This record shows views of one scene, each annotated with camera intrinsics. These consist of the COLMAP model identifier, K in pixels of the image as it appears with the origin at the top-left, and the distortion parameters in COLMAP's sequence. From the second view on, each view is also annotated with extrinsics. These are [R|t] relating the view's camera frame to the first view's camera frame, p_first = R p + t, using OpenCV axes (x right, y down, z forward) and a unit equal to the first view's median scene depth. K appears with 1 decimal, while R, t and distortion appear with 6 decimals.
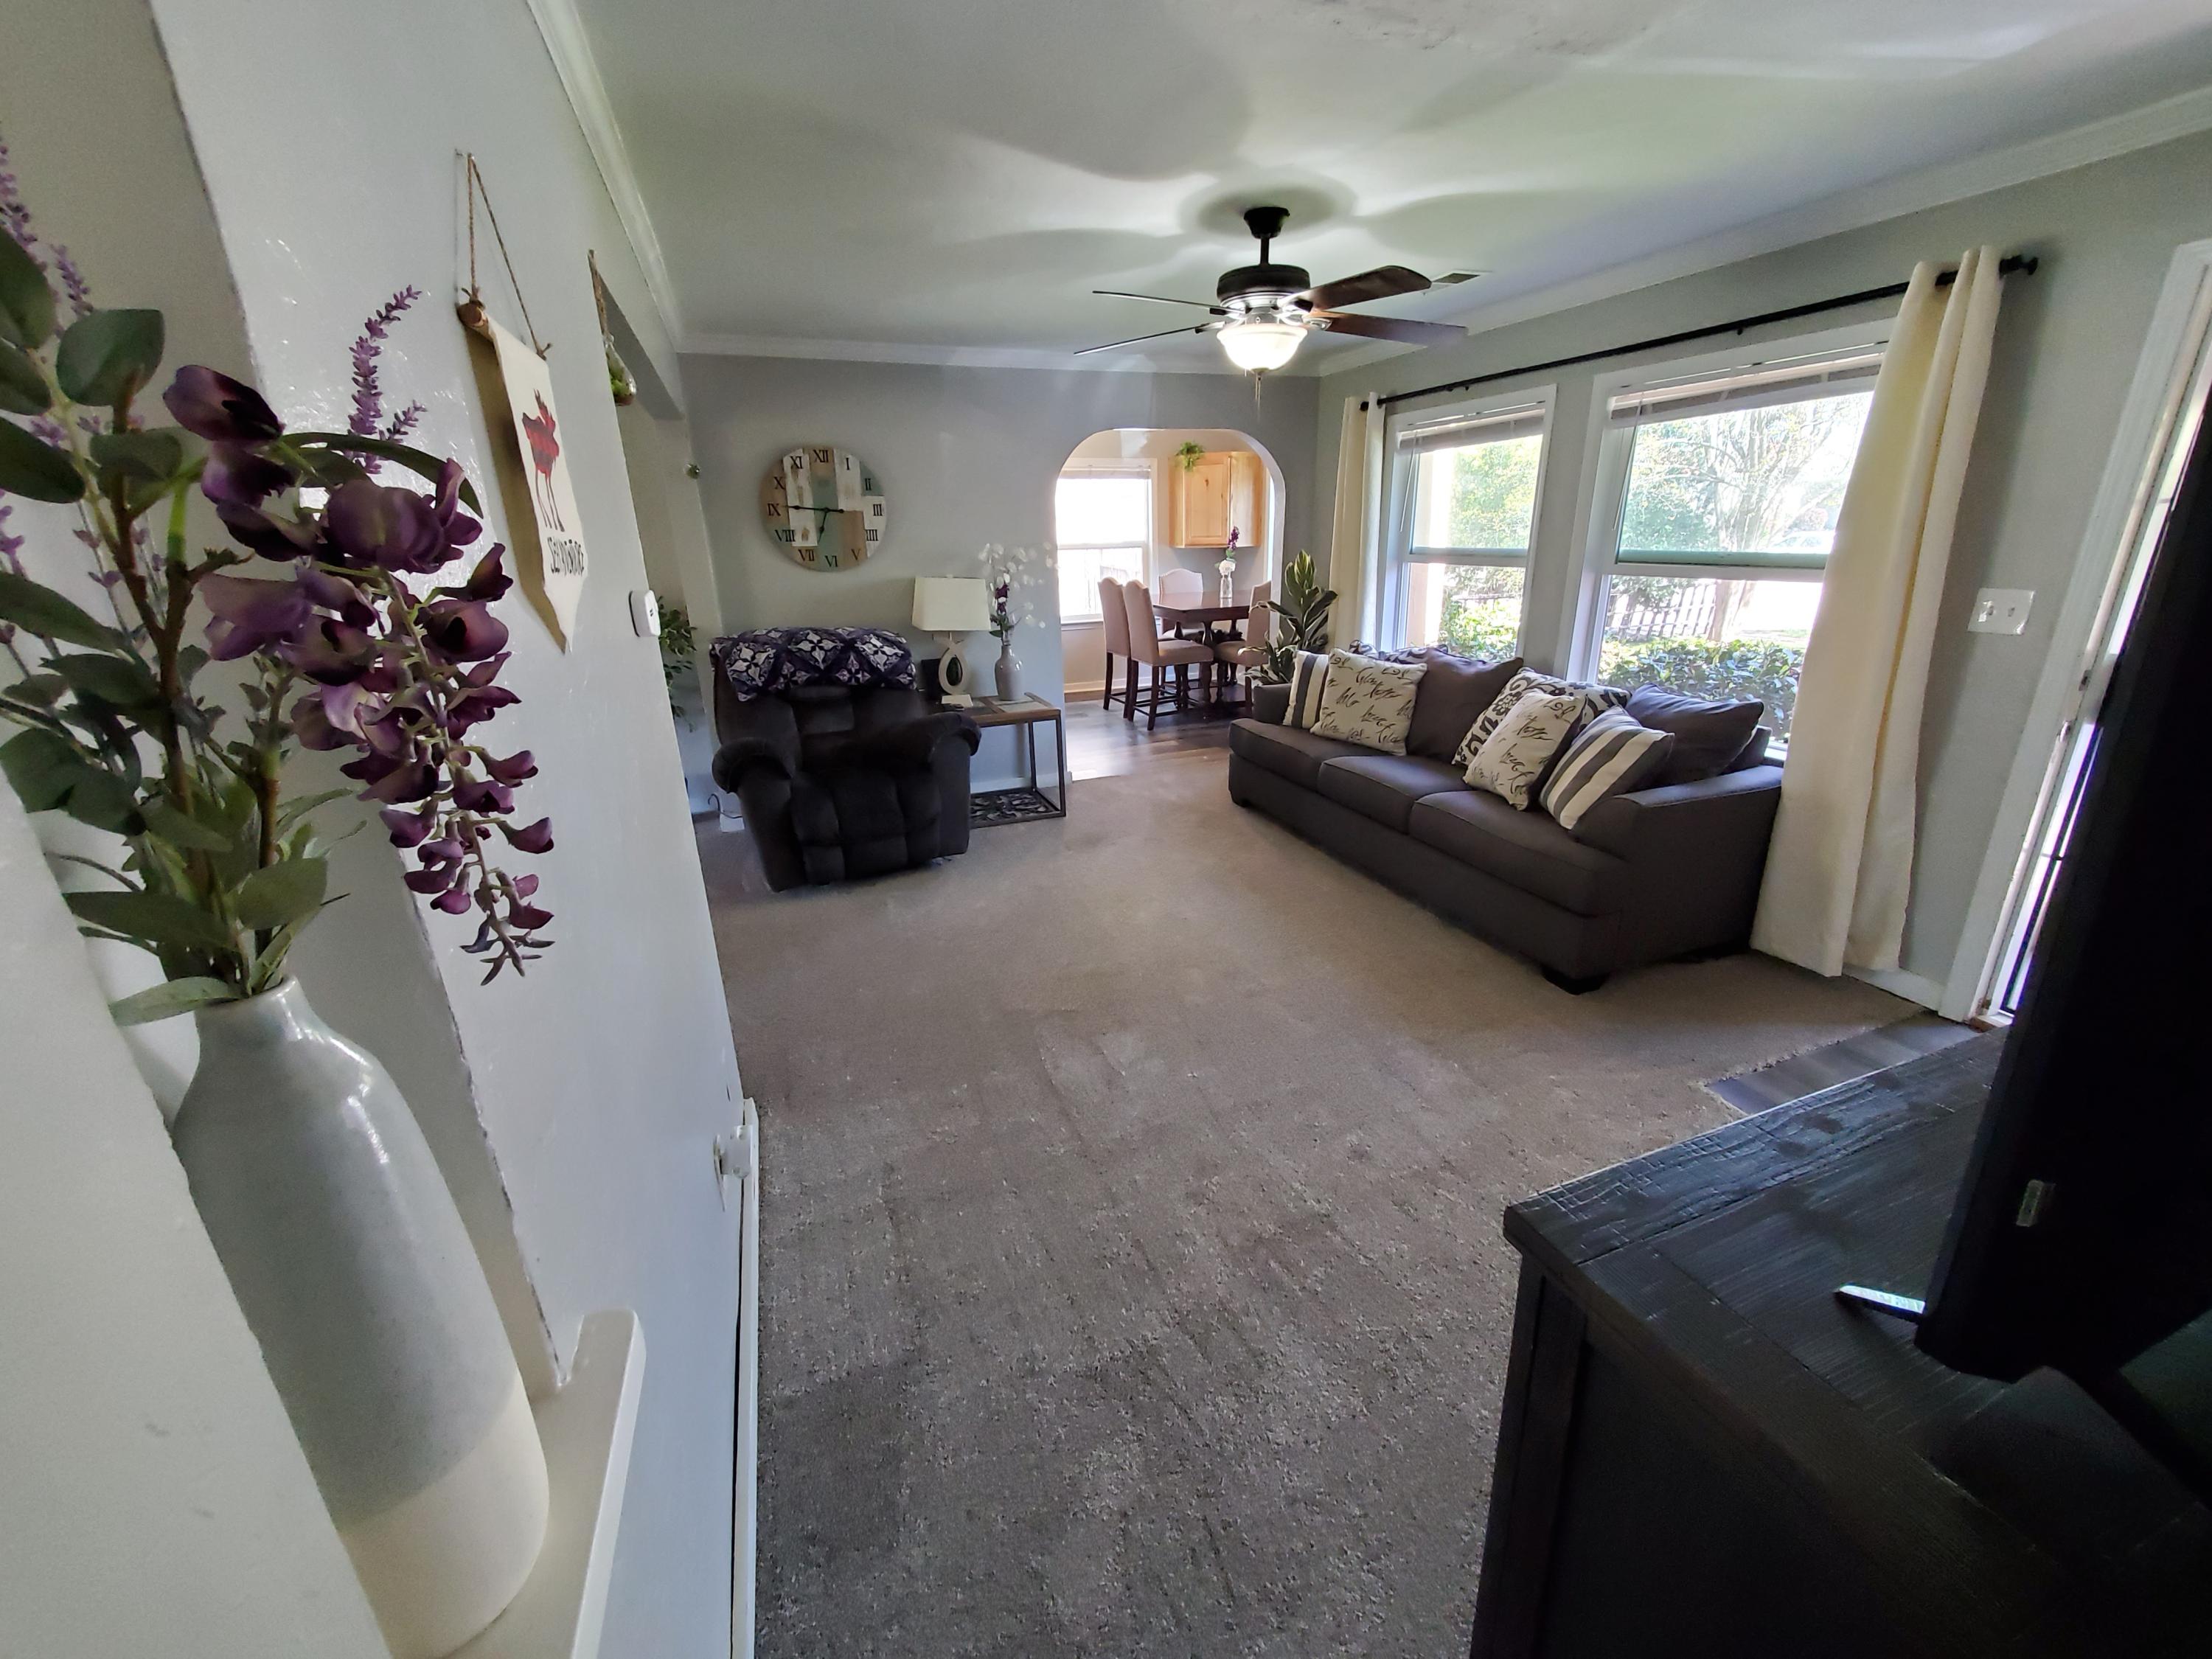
lens RADIAL K [[871.7, 0, 1115.9], [0, 871.7, 814.3], [0, 0, 1]] dist [0.003084, -0.000564]
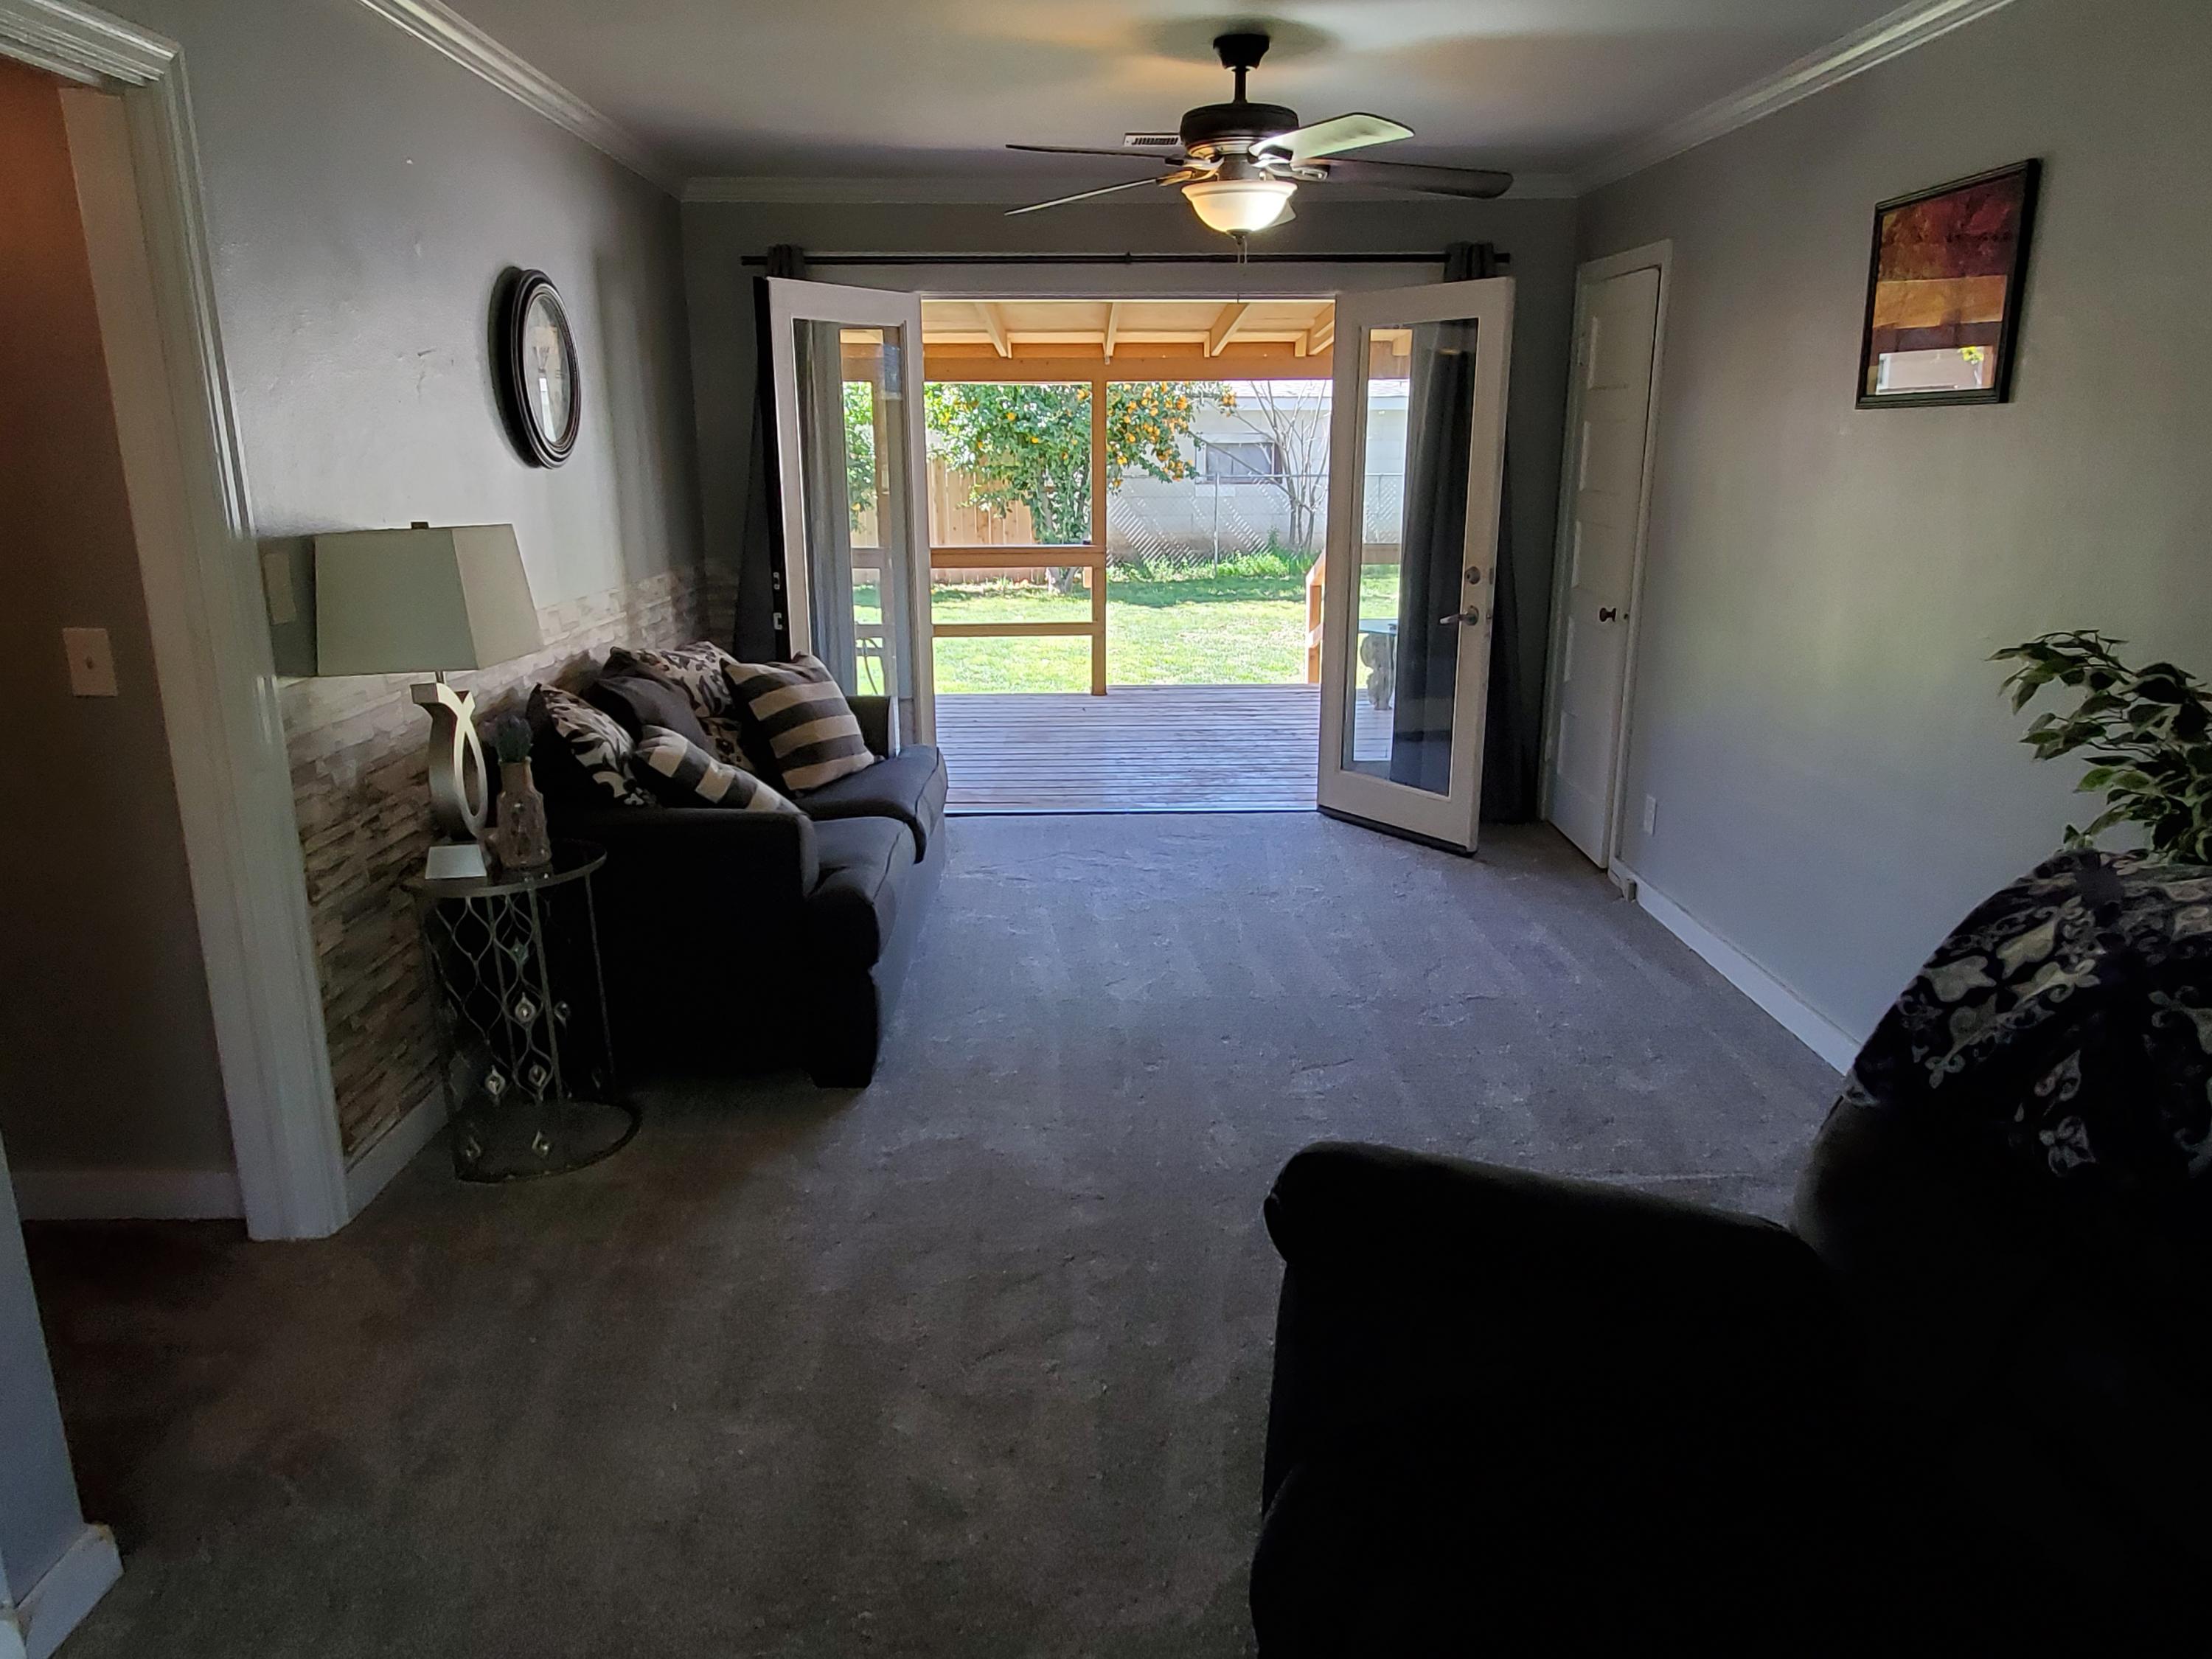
lens RADIAL K [[1464.5, 0, 1106.0], [0, 1464.5, 829.5], [0, 0, 1]] dist [0.002016, -0.001401]
pose [[-0.349279, 0.263301, -0.899265, -0.012786], [-0.283936, 0.884846, 0.369361, -0.278083], [0.892964, 0.384343, -0.234298, 0.855260]]
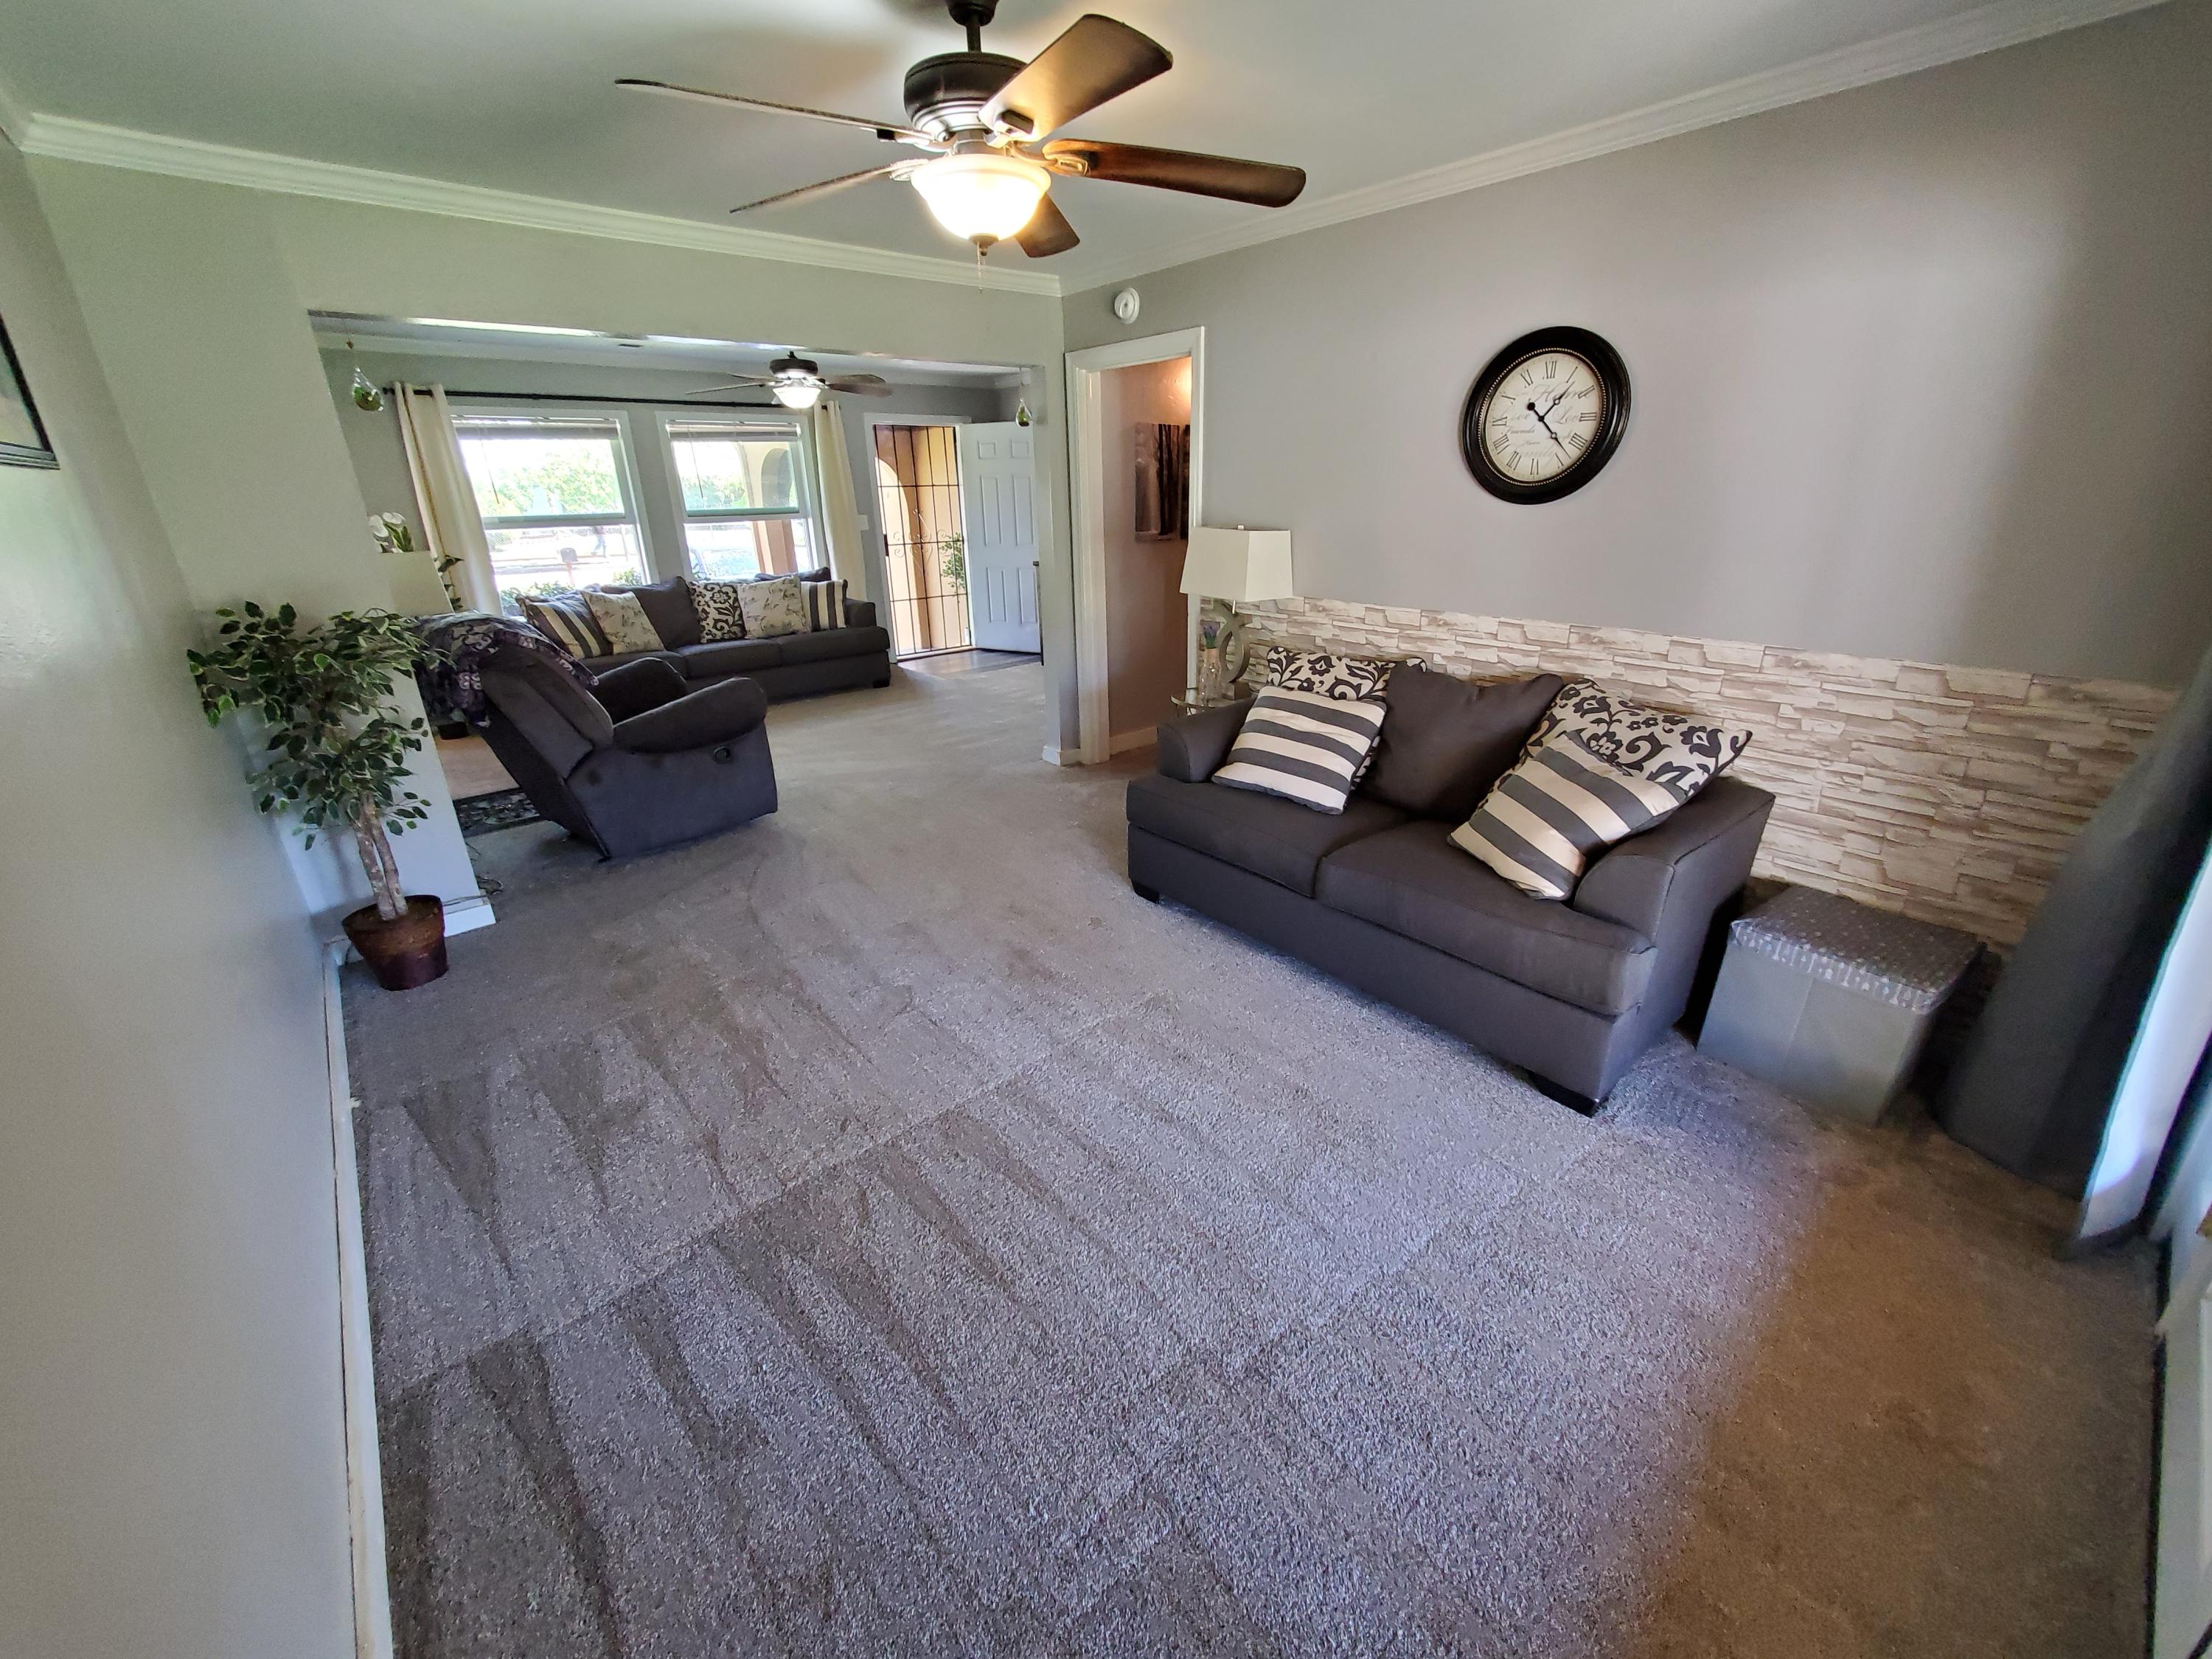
lens RADIAL K [[881.1, 0, 1116.6], [0, 881.1, 812.4], [0, 0, 1]] dist [0.007693, -0.000738]
pose [[-0.324214, -0.298025, 0.897812, -1.408754], [0.323876, 0.856751, 0.401351, -0.192398], [-0.888814, 0.420904, -0.181247, 0.729904]]
